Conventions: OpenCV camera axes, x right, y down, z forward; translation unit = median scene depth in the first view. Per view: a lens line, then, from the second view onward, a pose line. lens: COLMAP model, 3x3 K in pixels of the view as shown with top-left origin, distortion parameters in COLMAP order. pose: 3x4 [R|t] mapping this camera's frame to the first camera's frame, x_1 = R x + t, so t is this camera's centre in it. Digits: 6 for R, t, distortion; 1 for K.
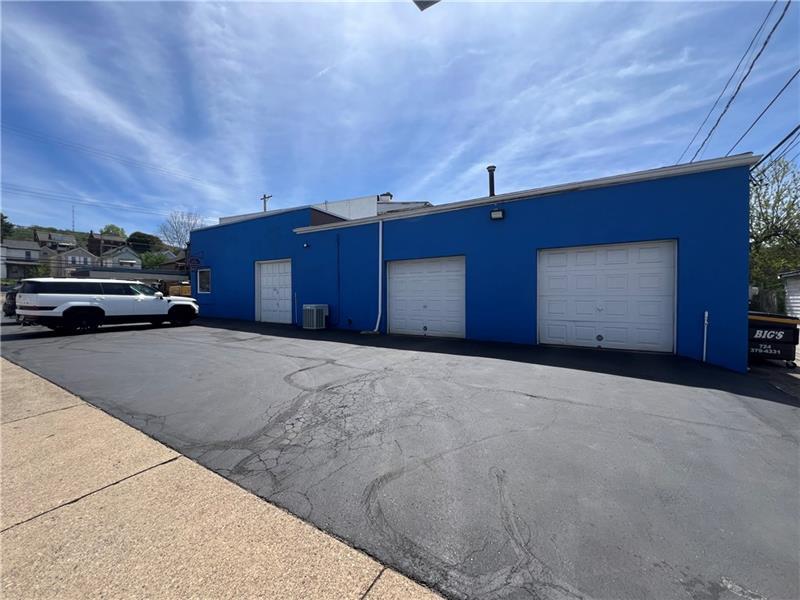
lens RADIAL K [[318.8, 0, 399.4], [0, 318.8, 300.8], [0, 0, 1]] dist [0.000587, -0.000099]
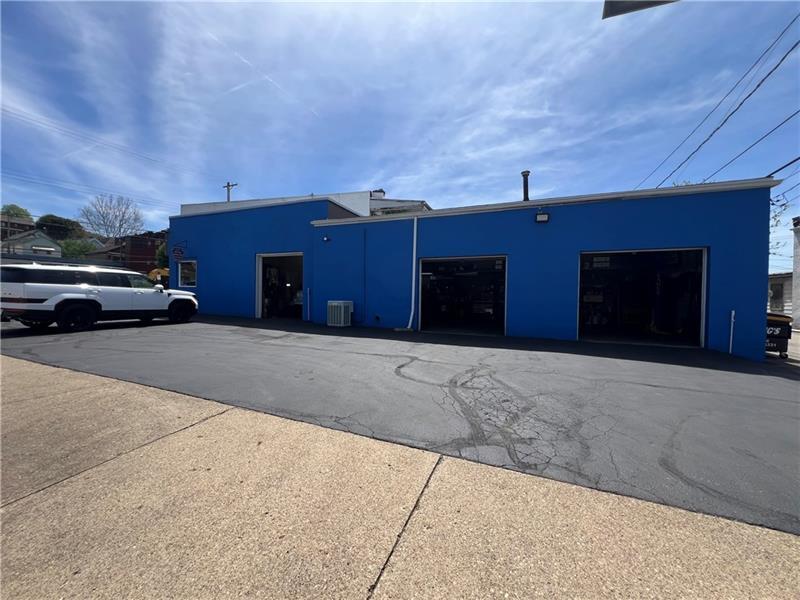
lens RADIAL K [[318.8, 0, 399.4], [0, 318.8, 300.8], [0, 0, 1]] dist [0.000587, -0.000099]
pose [[0.987920, 0.013507, 0.154377, -0.260573], [-0.014109, 0.999897, 0.002805, 0.007106], [-0.154323, -0.004949, 0.988008, 0.022997]]
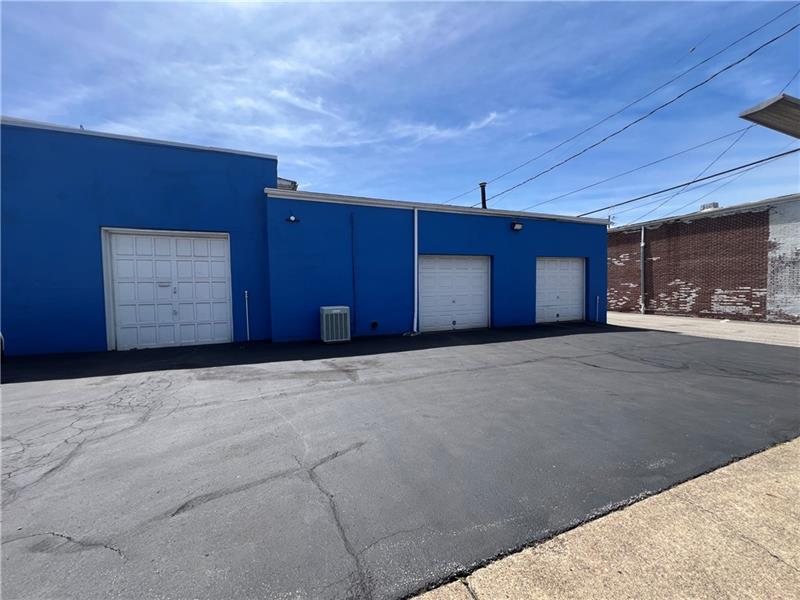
lens RADIAL K [[318.8, 0, 399.4], [0, 318.8, 300.8], [0, 0, 1]] dist [0.000587, -0.000099]
pose [[0.589616, -0.041108, 0.806637, -0.828306], [0.028258, 0.999142, 0.030263, -0.020648], [-0.807189, 0.004950, 0.590272, 0.510426]]
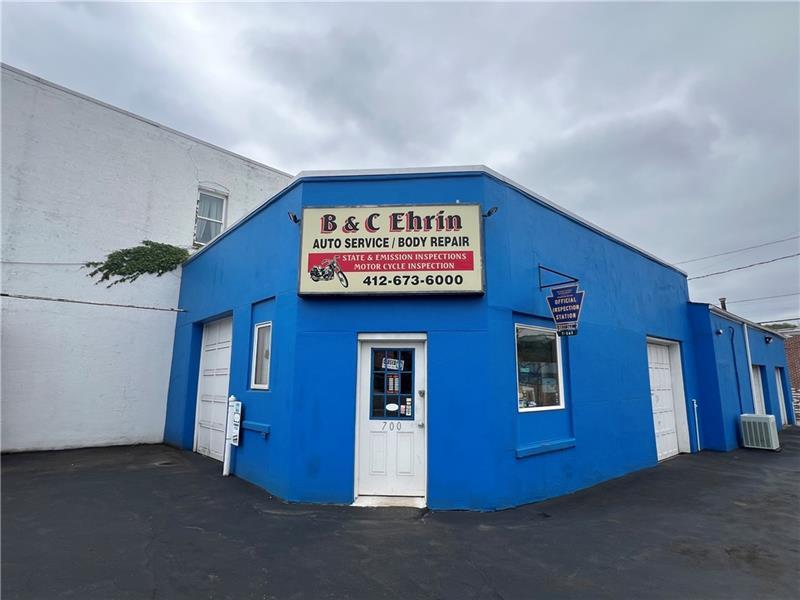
lens RADIAL K [[425.7, 0, 398.4], [0, 425.7, 300.2], [0, 0, 1]] dist [0.000150, 0.000585]
pose [[0.299100, 0.174782, 0.938078, -1.687507], [0.006807, 0.982666, -0.185260, -0.083248], [-0.954197, 0.061797, 0.292726, 1.662700]]
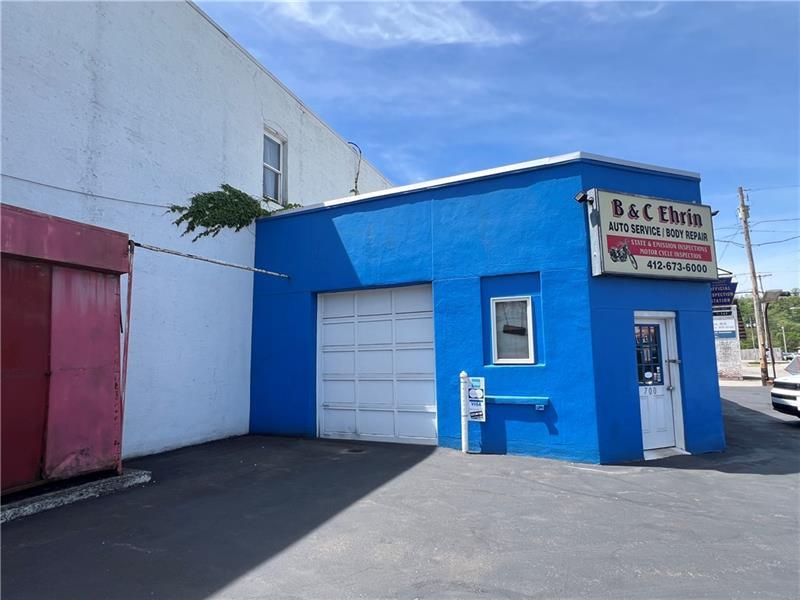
lens RADIAL K [[425.7, 0, 398.4], [0, 425.7, 300.2], [0, 0, 1]] dist [0.000150, 0.000585]
pose [[-0.122589, 0.116898, 0.985549, -1.746703], [0.027249, 0.993061, -0.114400, -0.098111], [-0.992083, 0.012831, -0.124924, 2.308340]]
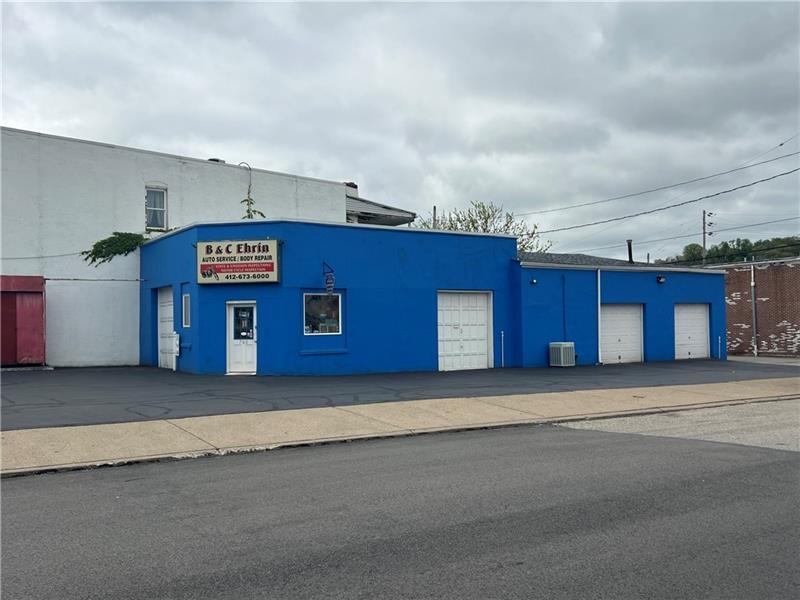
lens RADIAL K [[723.3, 0, 400.0], [0, 723.3, 300.0], [0, 0, 1]] dist [0.153856, -0.327133]
pose [[0.414173, 0.023107, 0.909905, -2.871255], [0.026021, 0.998969, -0.037213, -0.056068], [-0.909826, 0.039089, 0.413144, 0.555274]]
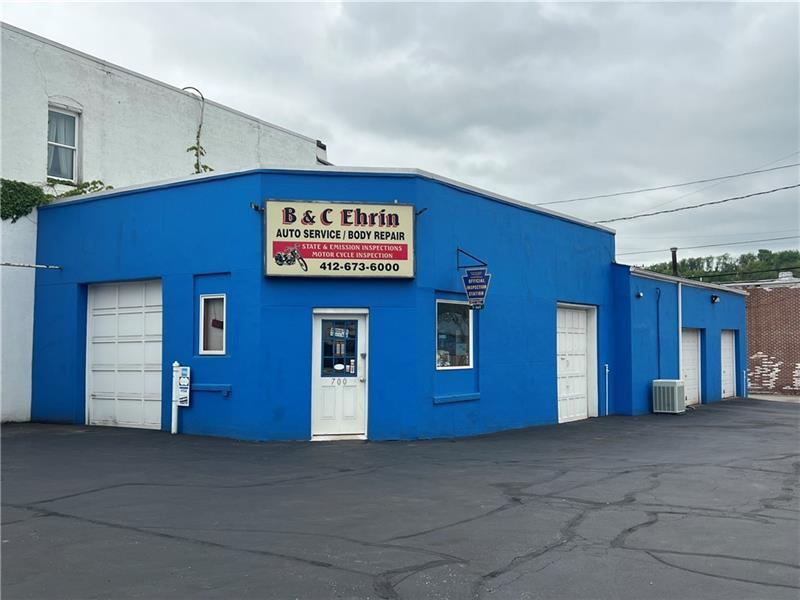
lens RADIAL K [[826.7, 0, 403.7], [0, 826.7, 300.5], [0, 0, 1]] dist [0.203612, -0.501307]
pose [[0.058981, 0.054806, 0.996754, -2.502064], [0.013503, 0.998357, -0.055693, -0.080441], [-0.998168, 0.016744, 0.058144, 1.656934]]
